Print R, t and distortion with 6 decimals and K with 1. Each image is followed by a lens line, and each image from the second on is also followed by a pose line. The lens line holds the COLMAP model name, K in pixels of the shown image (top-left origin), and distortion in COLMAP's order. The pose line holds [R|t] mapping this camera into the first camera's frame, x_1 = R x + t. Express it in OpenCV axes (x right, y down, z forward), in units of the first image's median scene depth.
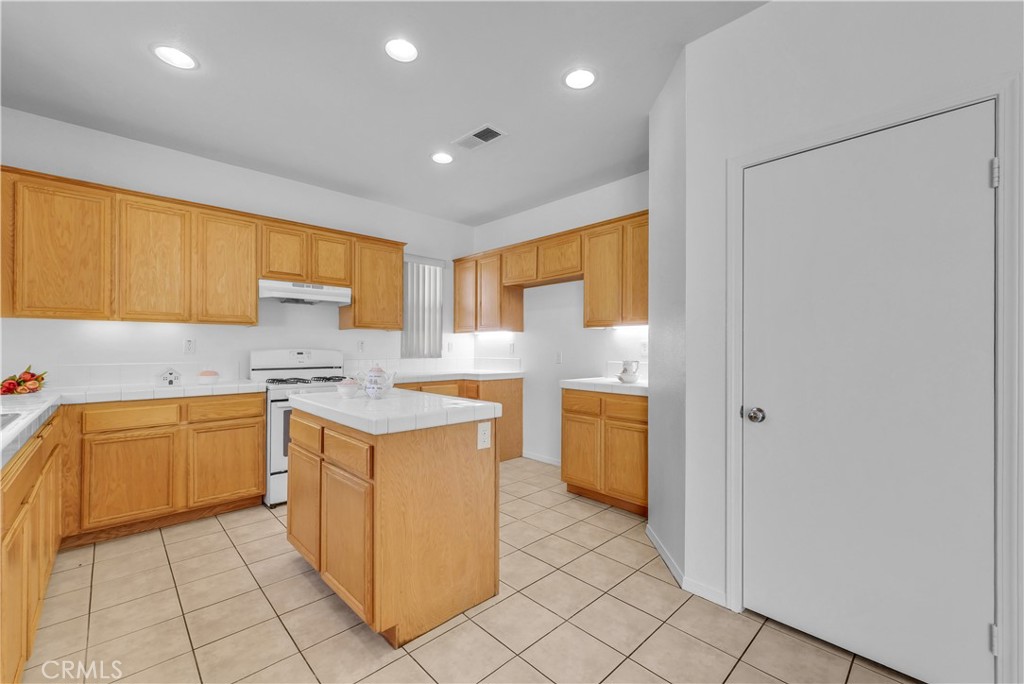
lens RADIAL K [[422.5, 0, 518.7], [0, 422.5, 346.6], [0, 0, 1]] dist [0.004734, -0.000579]
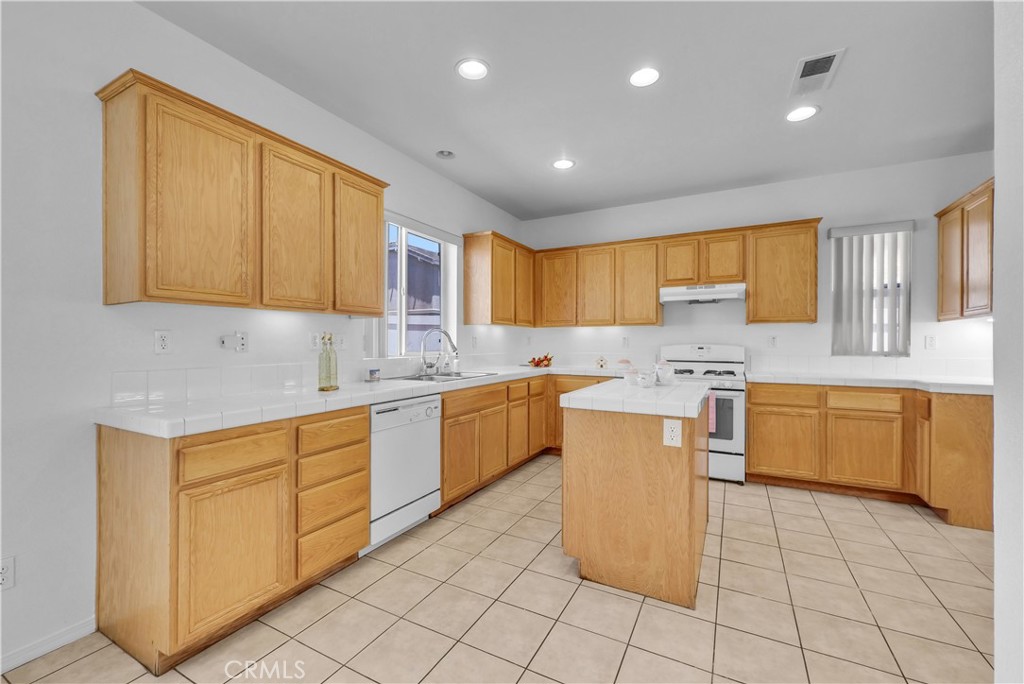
lens RADIAL K [[422.5, 0, 509.8], [0, 422.5, 341.2], [0, 0, 1]] dist [0.004734, -0.000579]
pose [[0.305405, -0.004401, -0.952212, 0.405929], [0.001763, 0.999990, -0.004056, 0.001222], [0.952221, -0.000440, 0.305410, 0.191350]]
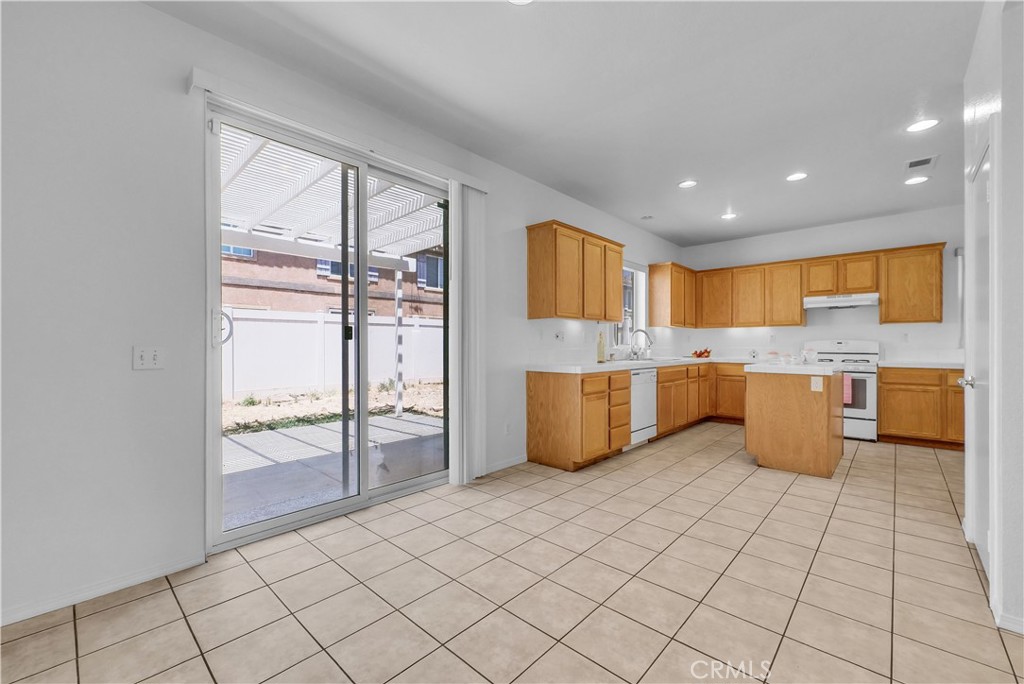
lens RADIAL K [[422.5, 0, 509.2], [0, 422.5, 343.1], [0, 0, 1]] dist [0.004734, -0.000579]
pose [[0.059280, -0.007566, -0.998213, 0.902917], [0.000373, 0.999971, -0.007557, 0.028014], [0.998241, 0.000076, 0.059281, -0.224072]]
